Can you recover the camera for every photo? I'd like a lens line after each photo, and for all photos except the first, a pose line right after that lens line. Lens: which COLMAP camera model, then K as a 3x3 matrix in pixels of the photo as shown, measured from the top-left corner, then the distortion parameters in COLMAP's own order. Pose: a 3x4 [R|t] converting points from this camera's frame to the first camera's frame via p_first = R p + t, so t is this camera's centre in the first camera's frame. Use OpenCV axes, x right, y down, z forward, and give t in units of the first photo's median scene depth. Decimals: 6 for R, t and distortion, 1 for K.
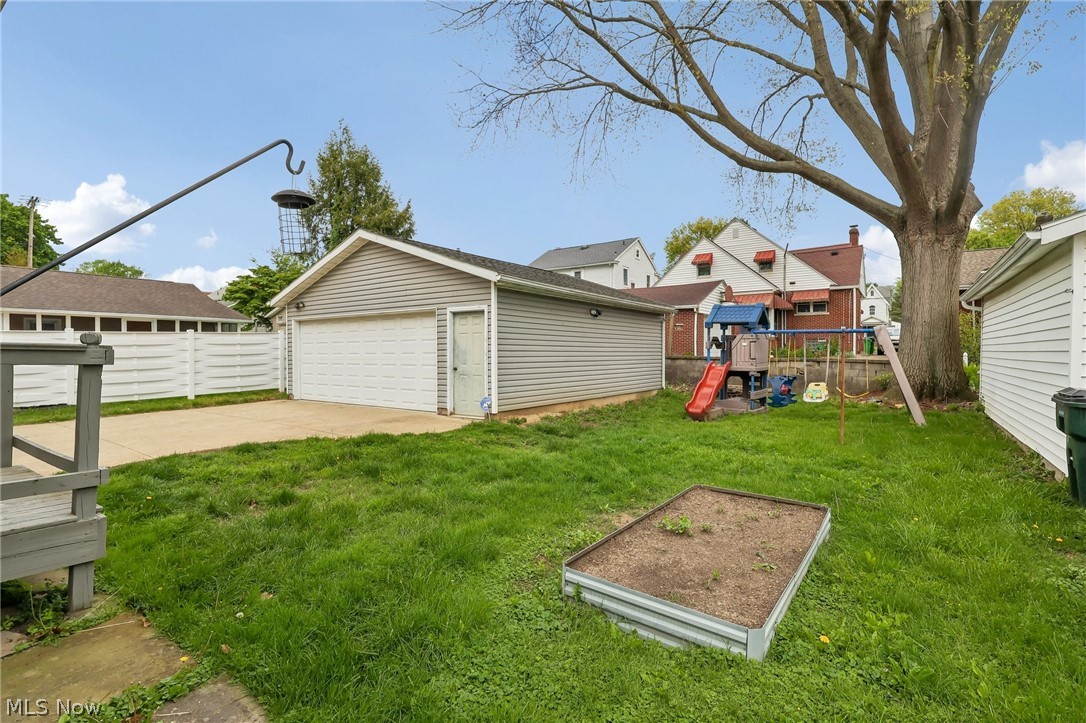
lens RADIAL K [[504.5, 0, 540.4], [0, 504.5, 358.2], [0, 0, 1]] dist [-0.003488, 0.002166]
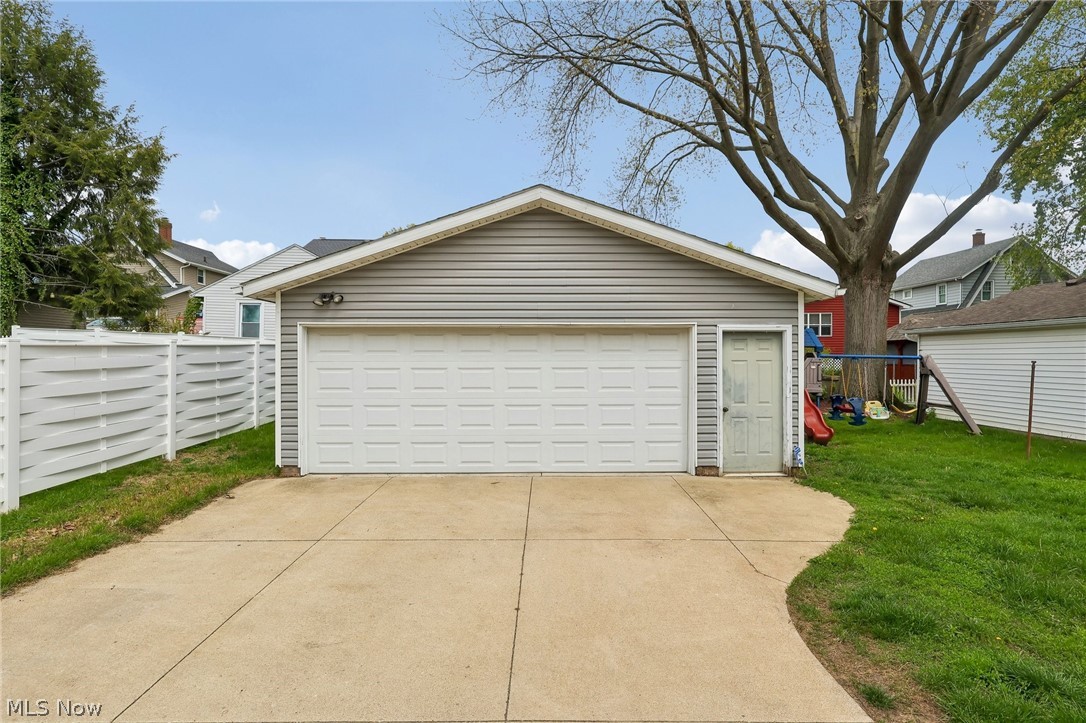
lens RADIAL K [[504.5, 0, 547.1], [0, 504.5, 355.9], [0, 0, 1]] dist [-0.003488, 0.002166]
pose [[0.799771, 0.003702, 0.600294, -0.786088], [0.003936, 0.999927, -0.011410, -0.047550], [-0.600293, 0.011488, 0.799698, 0.555642]]
